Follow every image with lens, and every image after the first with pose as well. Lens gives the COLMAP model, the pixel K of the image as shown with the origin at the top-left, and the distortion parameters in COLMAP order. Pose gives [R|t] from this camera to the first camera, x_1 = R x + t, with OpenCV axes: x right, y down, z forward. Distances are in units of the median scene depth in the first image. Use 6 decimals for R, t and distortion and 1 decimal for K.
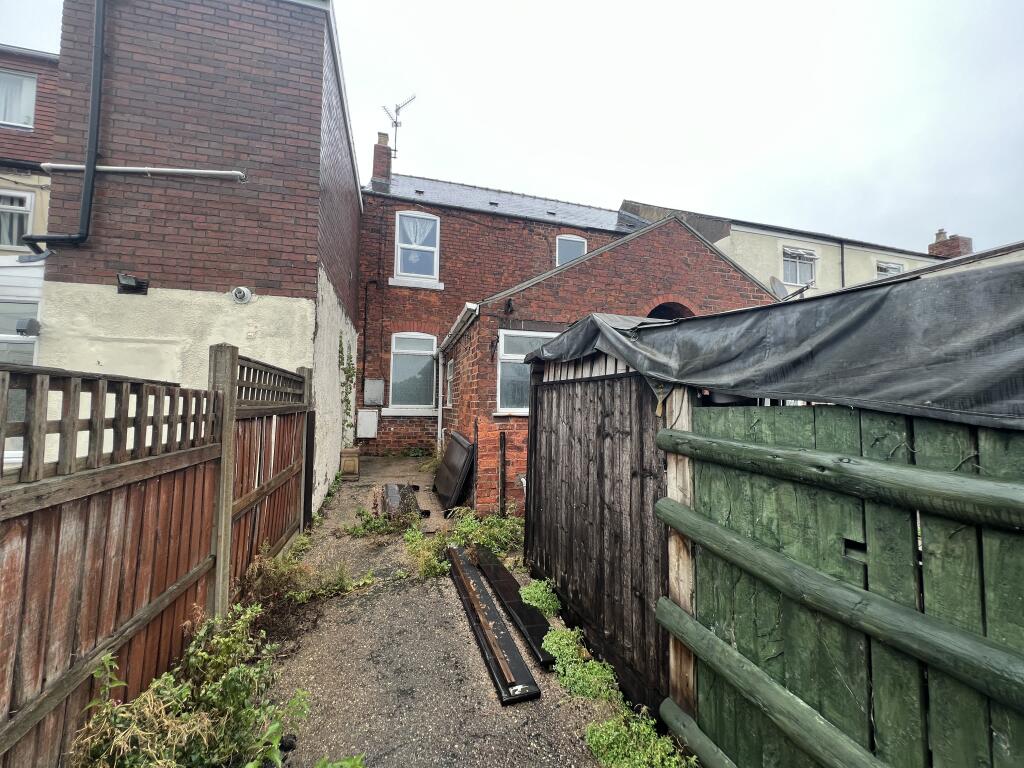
lens RADIAL K [[409.7, 0, 510.8], [0, 409.7, 383.1], [0, 0, 1]] dist [-0.000710, 0.000136]
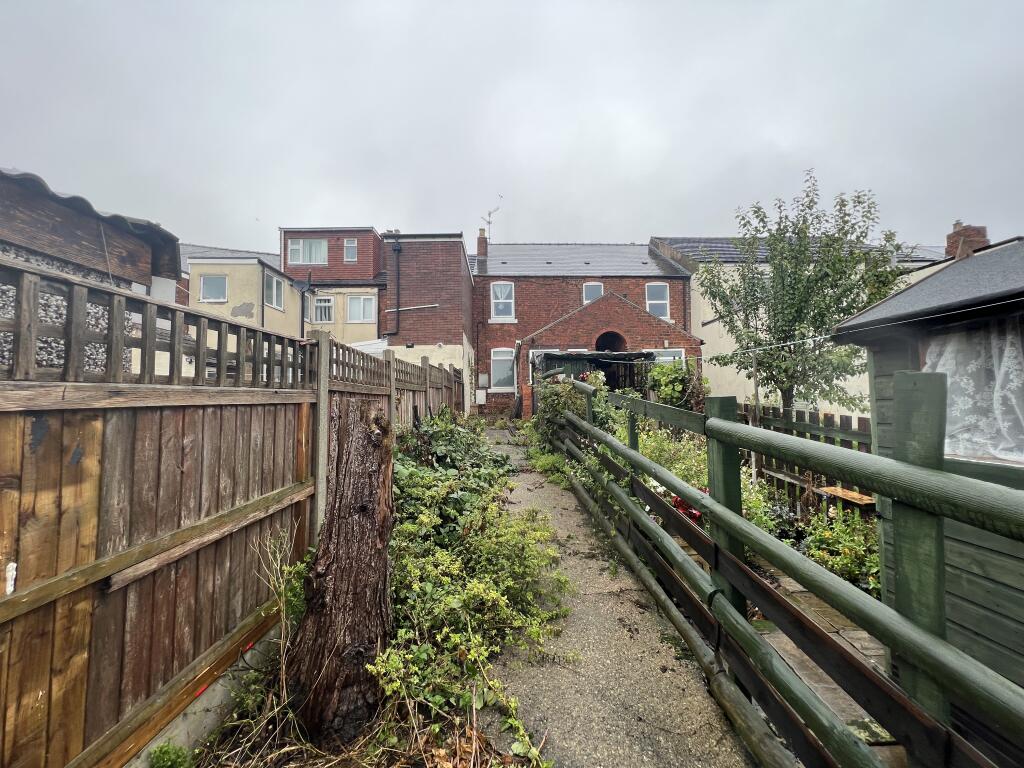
lens RADIAL K [[409.7, 0, 510.8], [0, 409.7, 383.1], [0, 0, 1]] dist [-0.000710, 0.000136]
pose [[0.967035, -0.039657, -0.251538, 0.263509], [0.041407, 0.999141, 0.001664, 0.035058], [0.251255, -0.012024, 0.967846, -0.797275]]
